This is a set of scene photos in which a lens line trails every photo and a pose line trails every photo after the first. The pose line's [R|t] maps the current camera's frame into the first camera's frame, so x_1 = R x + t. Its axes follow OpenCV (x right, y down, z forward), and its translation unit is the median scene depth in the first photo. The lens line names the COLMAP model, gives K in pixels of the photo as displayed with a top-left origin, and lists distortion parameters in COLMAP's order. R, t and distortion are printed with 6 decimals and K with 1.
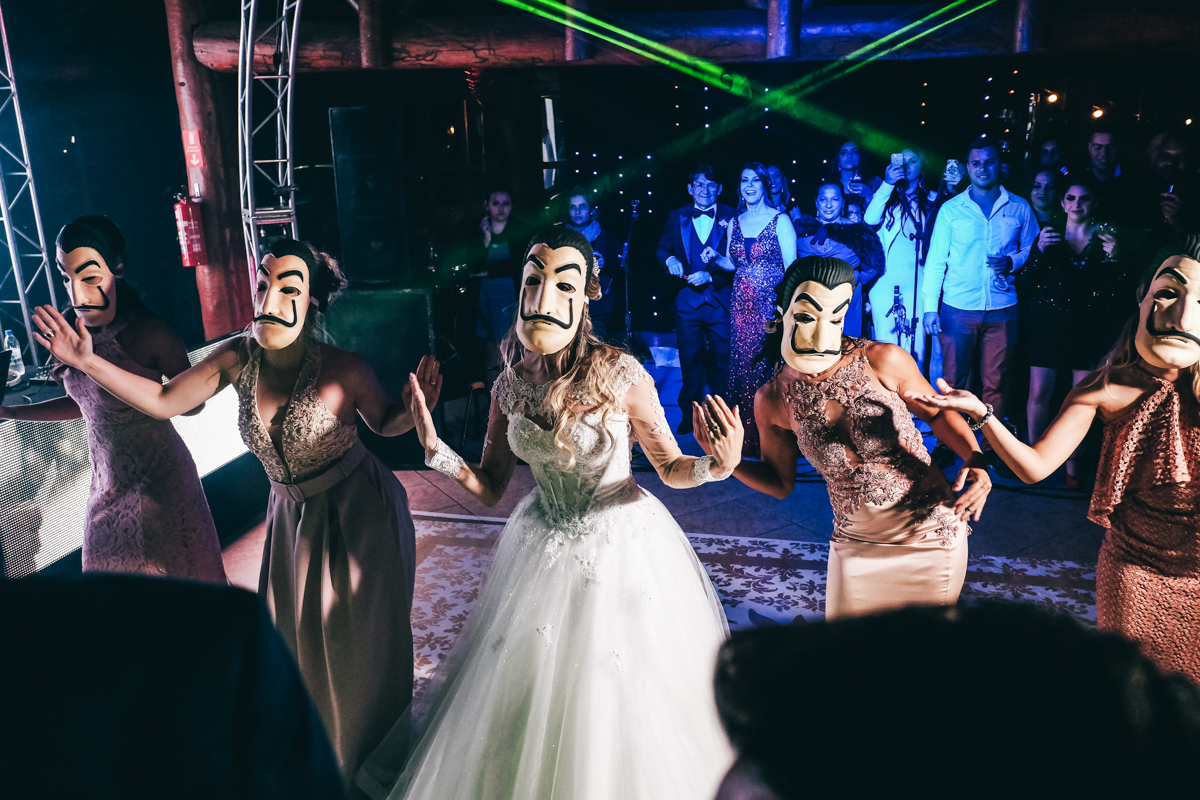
lens RADIAL K [[960.0, 0, 629.6], [0, 960.0, 393.5], [0, 0, 1]] dist [-0.023571, -0.006028]
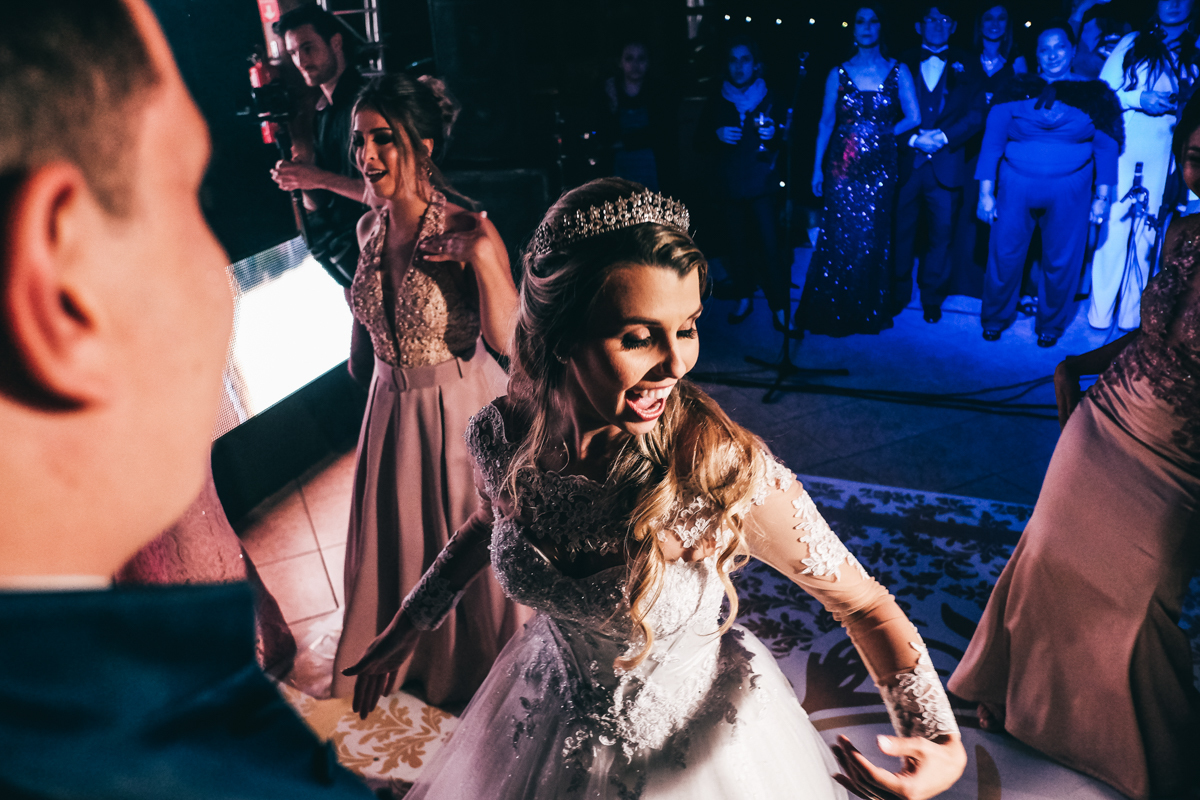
lens RADIAL K [[960.0, 0, 629.6], [0, 960.0, 393.5], [0, 0, 1]] dist [-0.023571, -0.006028]
pose [[0.988649, 0.032723, -0.146634, -0.012301], [-0.012128, 0.990190, 0.139199, -0.036508], [0.149750, -0.135841, 0.979348, 0.194811]]
